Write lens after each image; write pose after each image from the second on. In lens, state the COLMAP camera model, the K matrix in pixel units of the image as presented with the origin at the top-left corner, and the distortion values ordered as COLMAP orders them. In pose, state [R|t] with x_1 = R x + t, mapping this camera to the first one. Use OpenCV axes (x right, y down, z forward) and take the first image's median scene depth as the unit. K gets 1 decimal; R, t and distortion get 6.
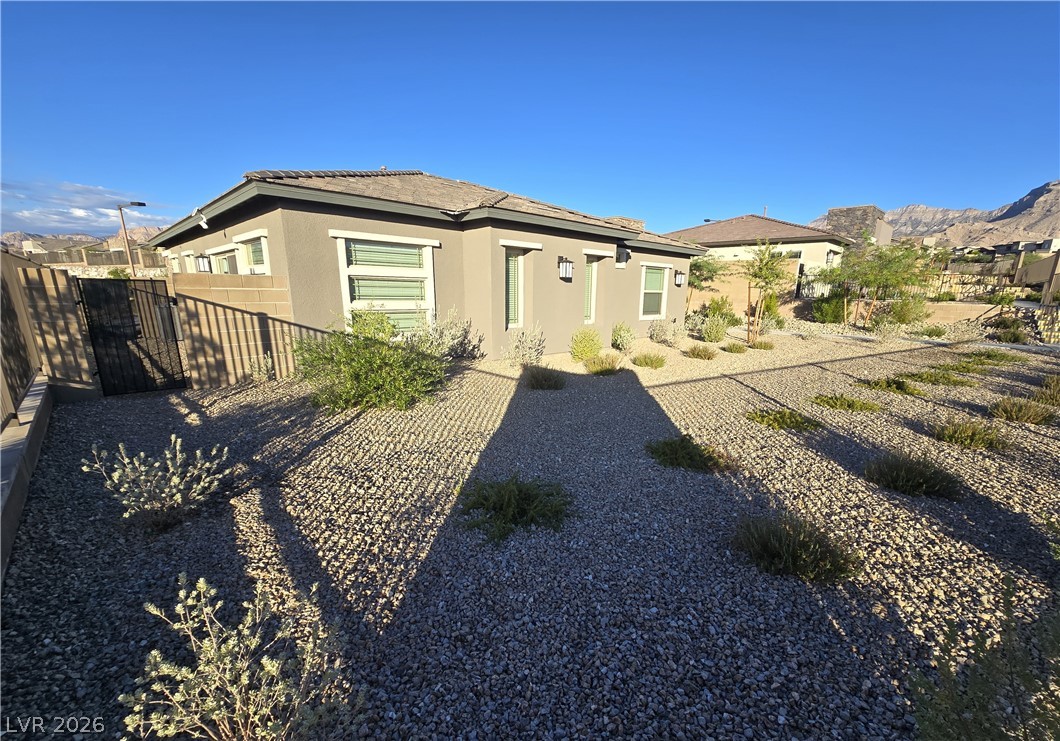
lens RADIAL K [[449.5, 0, 549.3], [0, 449.5, 425.9], [0, 0, 1]] dist [-0.017310, -0.000166]
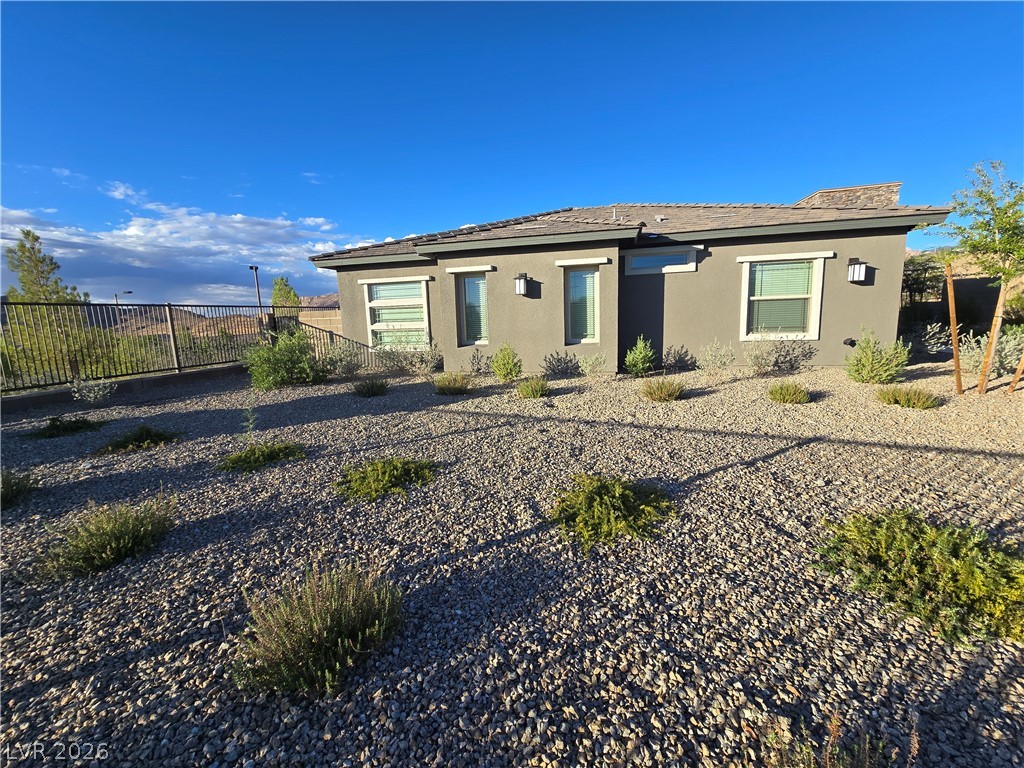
lens RADIAL K [[420.7, 0, 515.0], [0, 420.7, 386.0], [0, 0, 1]] dist [-0.007494, 0.002791]
pose [[0.498279, 0.106026, -0.860510, 1.012273], [-0.209979, 0.977705, -0.001122, -0.167057], [0.841206, 0.181248, 0.509433, 0.698369]]
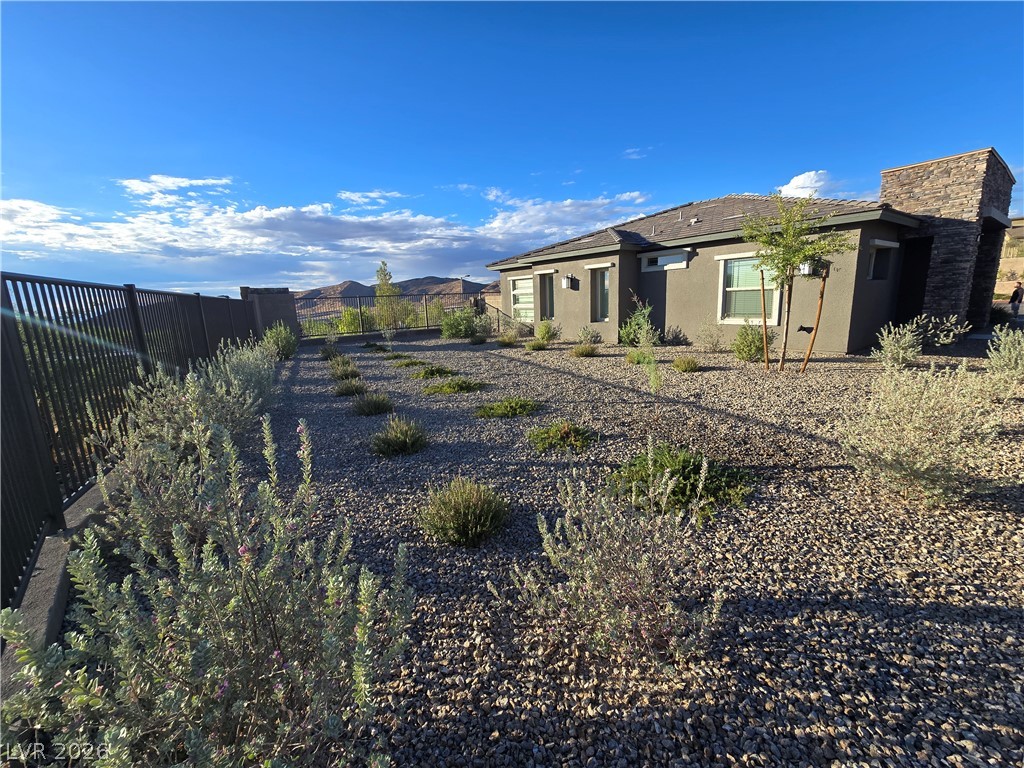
lens RADIAL K [[420.7, 0, 514.8], [0, 420.7, 377.8], [0, 0, 1]] dist [-0.007494, 0.002791]
pose [[-0.157967, 0.170474, -0.972618, 1.796209], [-0.252193, 0.945353, 0.206655, -0.358711], [0.954696, 0.277932, -0.106342, 1.303009]]
